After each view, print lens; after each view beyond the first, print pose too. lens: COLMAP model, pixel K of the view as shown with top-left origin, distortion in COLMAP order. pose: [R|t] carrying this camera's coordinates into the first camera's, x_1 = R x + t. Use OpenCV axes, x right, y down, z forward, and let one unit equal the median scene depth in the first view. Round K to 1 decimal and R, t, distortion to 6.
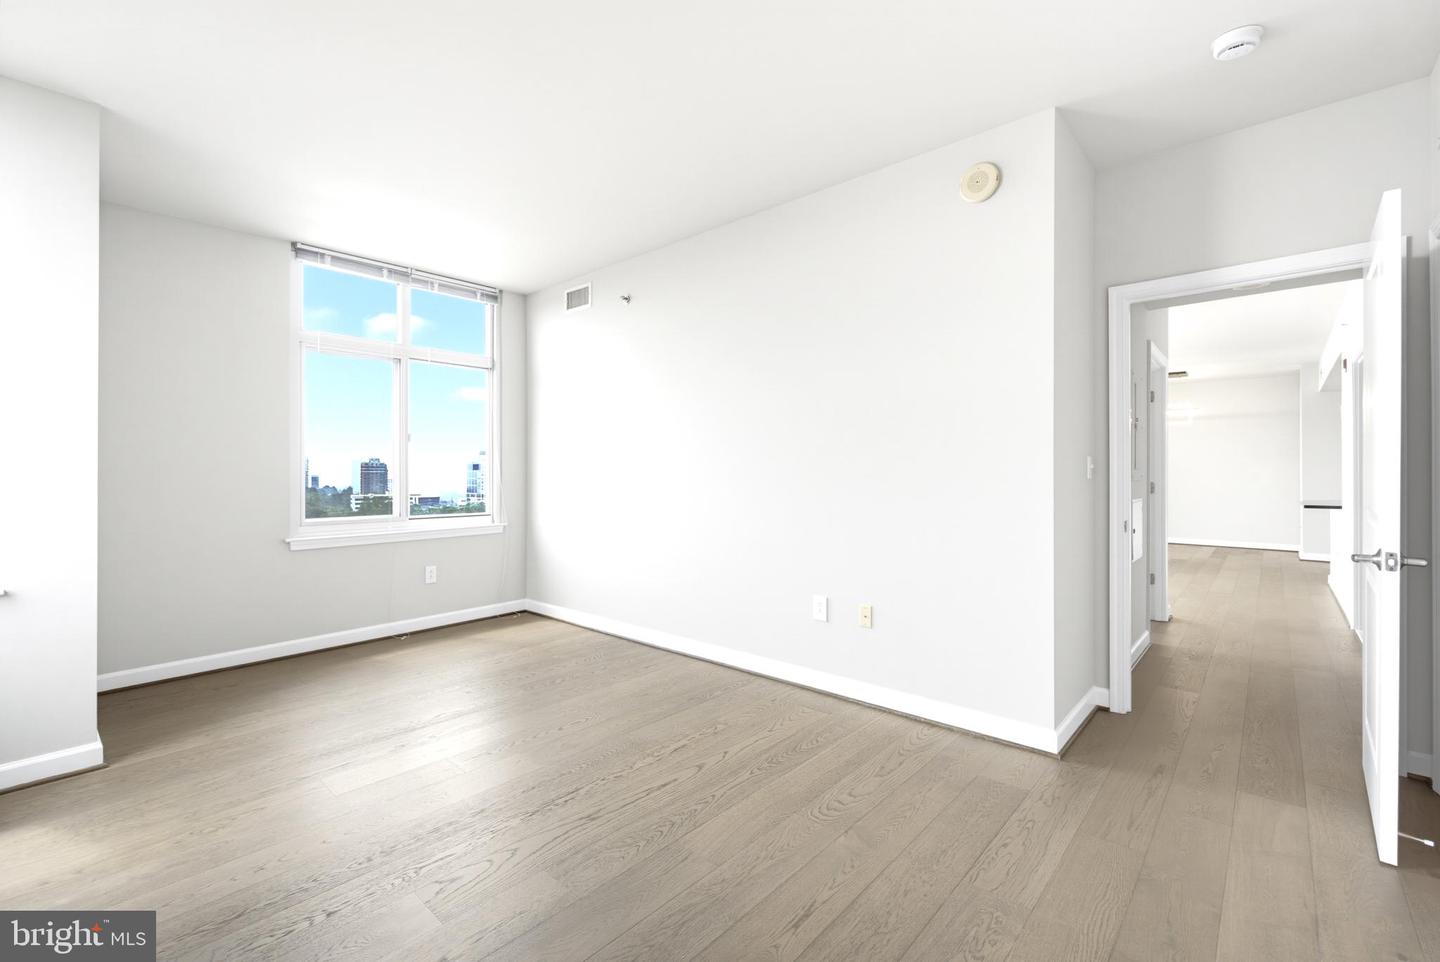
lens RADIAL K [[618.2, 0, 712.1], [0, 618.2, 475.1], [0, 0, 1]] dist [0.000087, 0.000093]
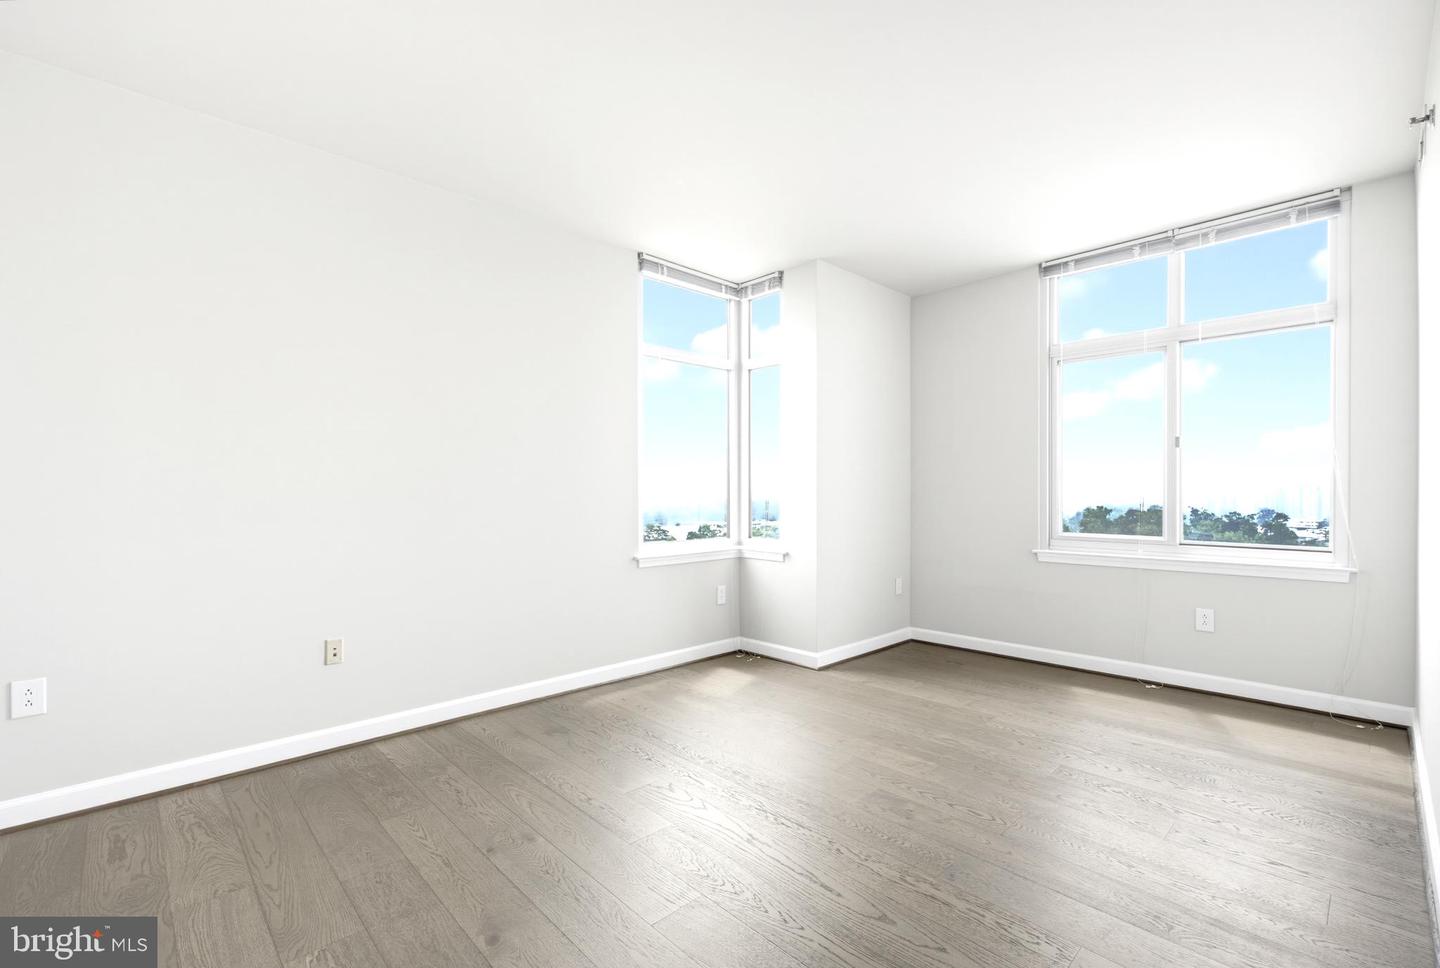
lens RADIAL K [[638.4, 0, 720.0], [0, 638.4, 484.0], [0, 0, 1]] dist [0.013032, -0.000090]
pose [[-0.068423, -0.004928, -0.997644, 0.382590], [0.000476, 0.999988, -0.004972, -0.001708], [0.997656, -0.000815, -0.068419, 0.474382]]
